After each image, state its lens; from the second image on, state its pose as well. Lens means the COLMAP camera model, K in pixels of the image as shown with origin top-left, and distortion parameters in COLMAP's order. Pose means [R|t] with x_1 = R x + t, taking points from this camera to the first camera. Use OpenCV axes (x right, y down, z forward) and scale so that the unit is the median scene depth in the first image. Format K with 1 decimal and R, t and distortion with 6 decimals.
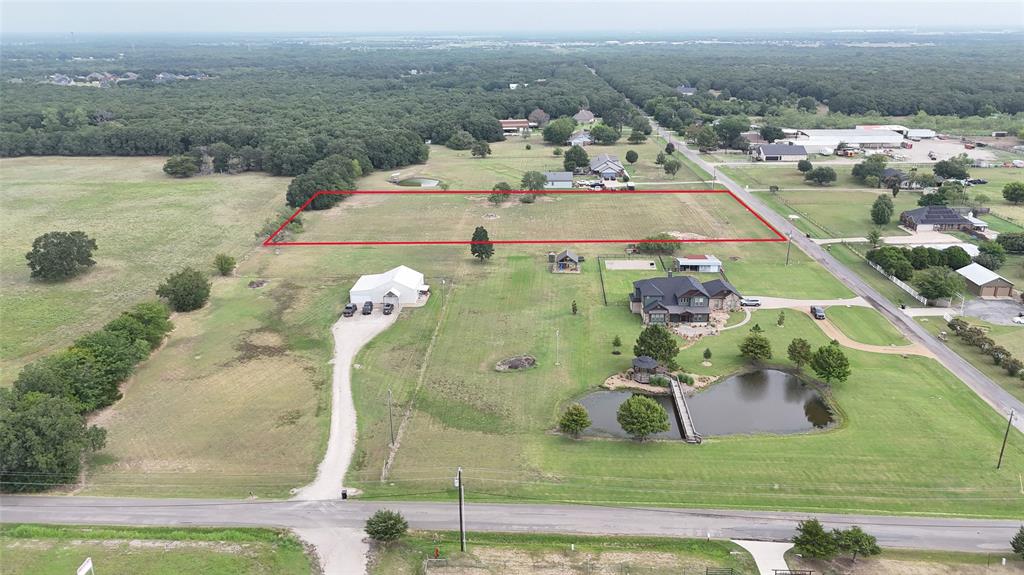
lens RADIAL K [[752.0, 0, 515.6], [0, 752.0, 284.9], [0, 0, 1]] dist [0.103509, -0.133470]
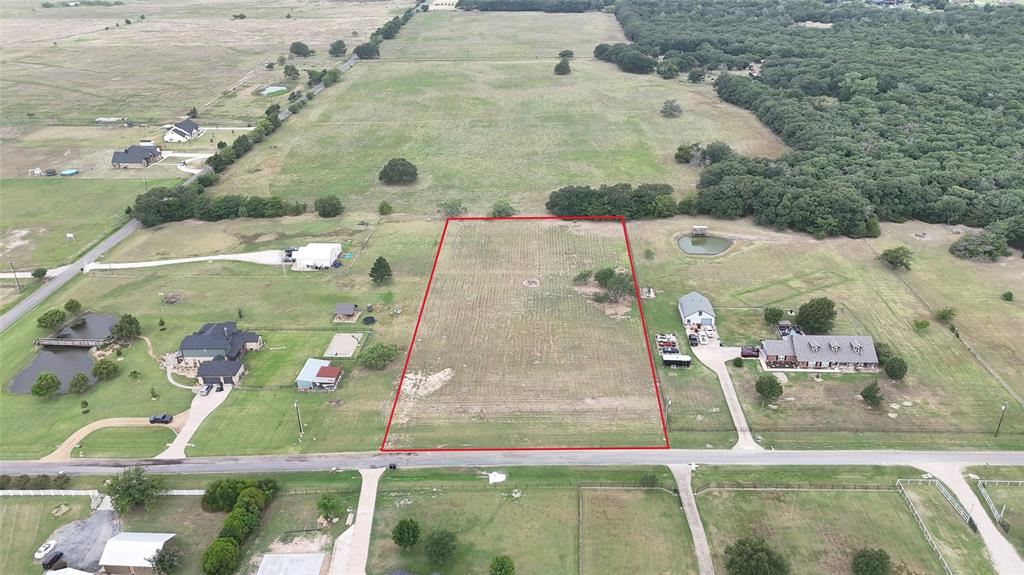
lens RADIAL K [[752.0, 0, 515.6], [0, 752.0, 284.9], [0, 0, 1]] dist [0.103509, -0.133470]
pose [[-0.010174, 0.450981, -0.892476, 1.348720], [-0.310552, 0.846963, 0.431522, -0.805225], [0.950502, 0.281551, 0.131436, 1.331946]]
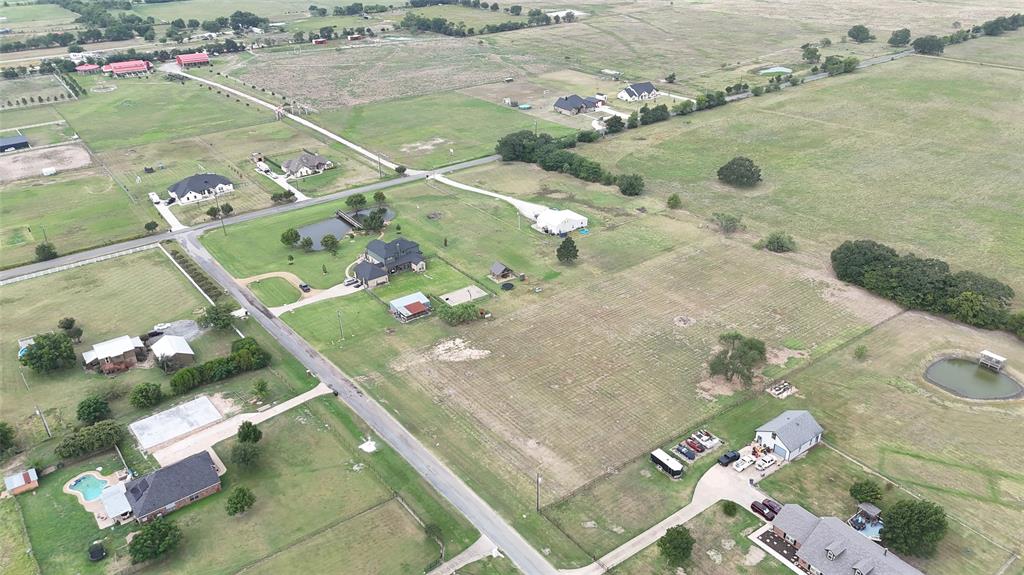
lens RADIAL K [[752.0, 0, 515.6], [0, 752.0, 284.9], [0, 0, 1]] dist [0.103509, -0.133470]
pose [[-0.776069, 0.307152, -0.550794, 0.904547], [-0.183797, 0.725305, 0.663439, -1.030247], [0.603270, 0.616109, -0.506433, 2.031924]]
